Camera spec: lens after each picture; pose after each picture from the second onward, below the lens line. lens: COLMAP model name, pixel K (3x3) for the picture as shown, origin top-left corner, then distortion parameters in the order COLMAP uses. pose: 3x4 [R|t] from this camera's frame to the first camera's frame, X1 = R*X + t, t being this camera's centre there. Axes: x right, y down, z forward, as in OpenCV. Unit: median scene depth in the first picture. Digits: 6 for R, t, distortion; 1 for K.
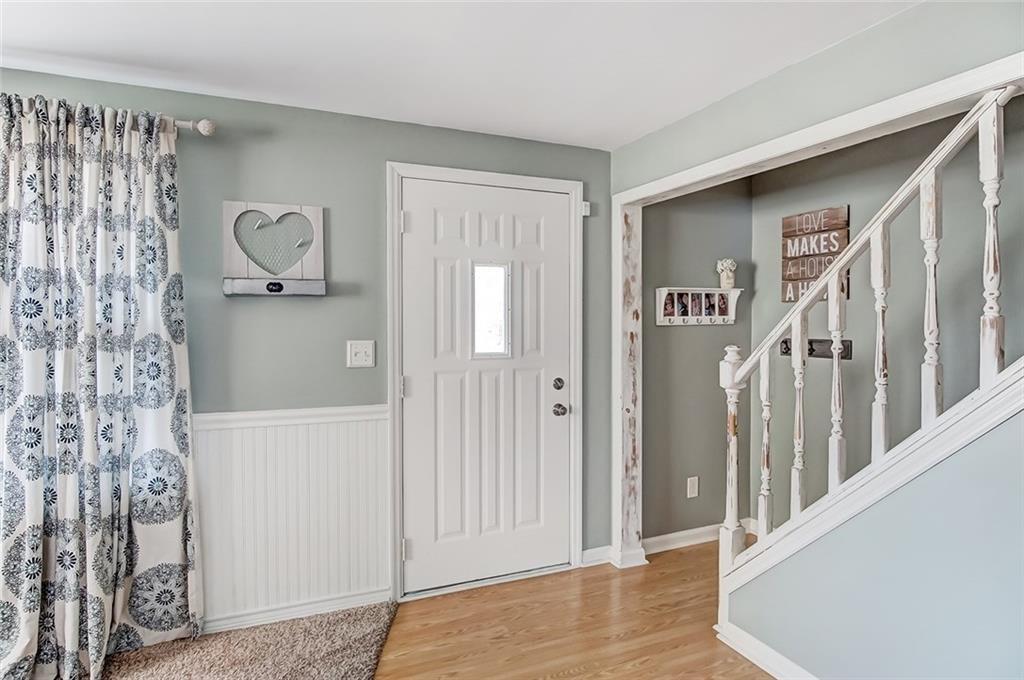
lens RADIAL K [[554.3, 0, 511.8], [0, 554.3, 331.2], [0, 0, 1]] dist [-0.027836, 0.002343]
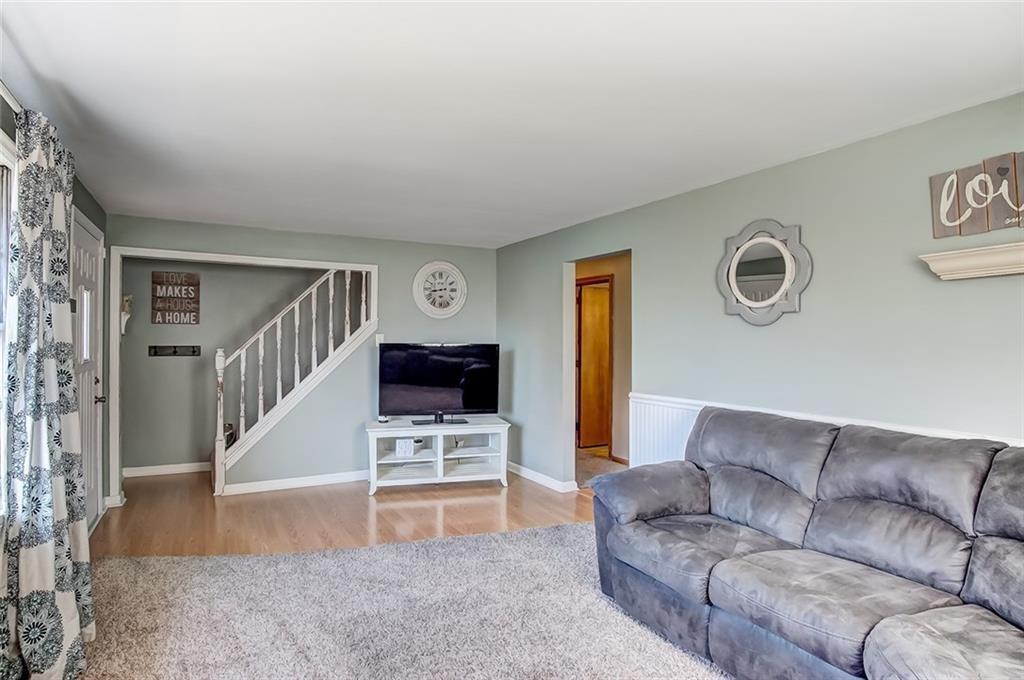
lens RADIAL K [[554.3, 0, 512.8], [0, 554.3, 338.2], [0, 0, 1]] dist [-0.027836, 0.002343]
pose [[-0.073173, 0.005255, 0.997305, -1.254209], [0.005843, 0.999971, -0.004840, 0.004121], [-0.997302, 0.005474, -0.073201, 0.070396]]
